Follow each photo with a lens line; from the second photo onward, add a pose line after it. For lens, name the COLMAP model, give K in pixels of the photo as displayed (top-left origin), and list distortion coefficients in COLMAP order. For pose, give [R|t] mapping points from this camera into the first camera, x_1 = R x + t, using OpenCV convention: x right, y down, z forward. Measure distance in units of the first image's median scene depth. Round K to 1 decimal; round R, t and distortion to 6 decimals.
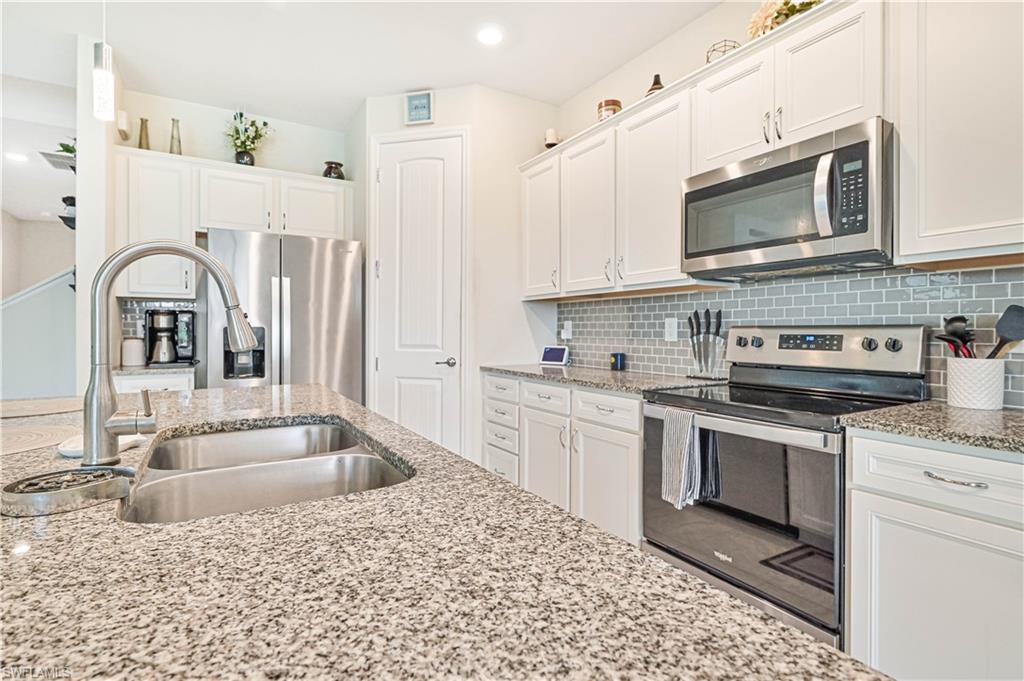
lens RADIAL K [[499.3, 0, 509.7], [0, 499.3, 330.8], [0, 0, 1]] dist [0.000406, -0.000489]
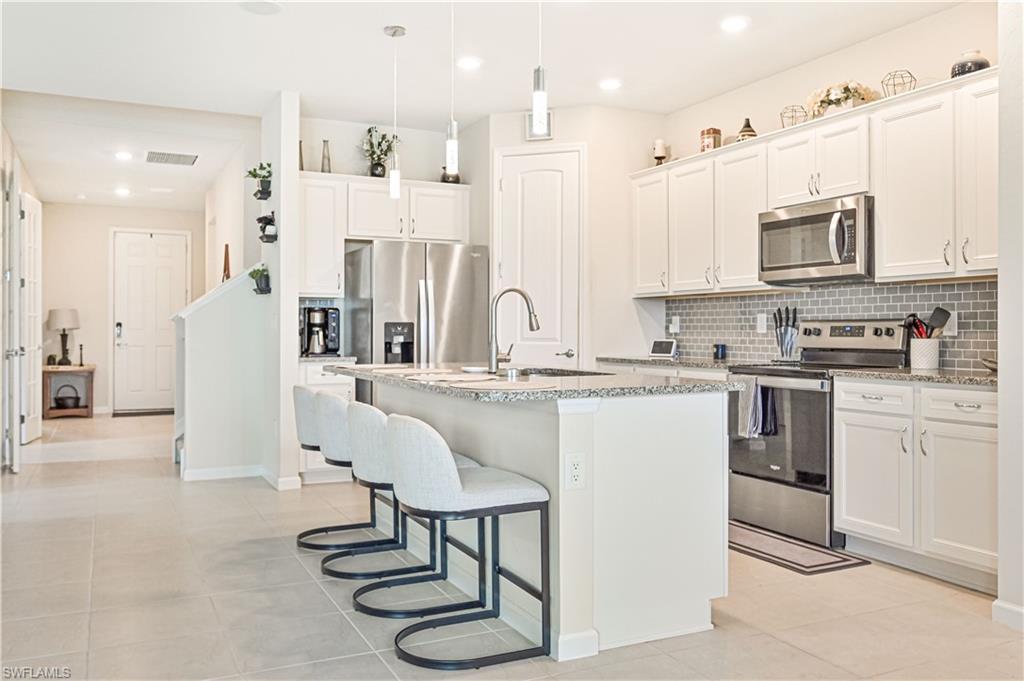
lens RADIAL K [[837.7, 0, 504.1], [0, 837.7, 330.0], [0, 0, 1]] dist [-0.009713, -0.008570]
pose [[0.995907, -0.001409, -0.090371, -0.109728], [0.001214, 0.999997, -0.002214, 0.016783], [0.090374, 0.002095, 0.995906, -1.030510]]
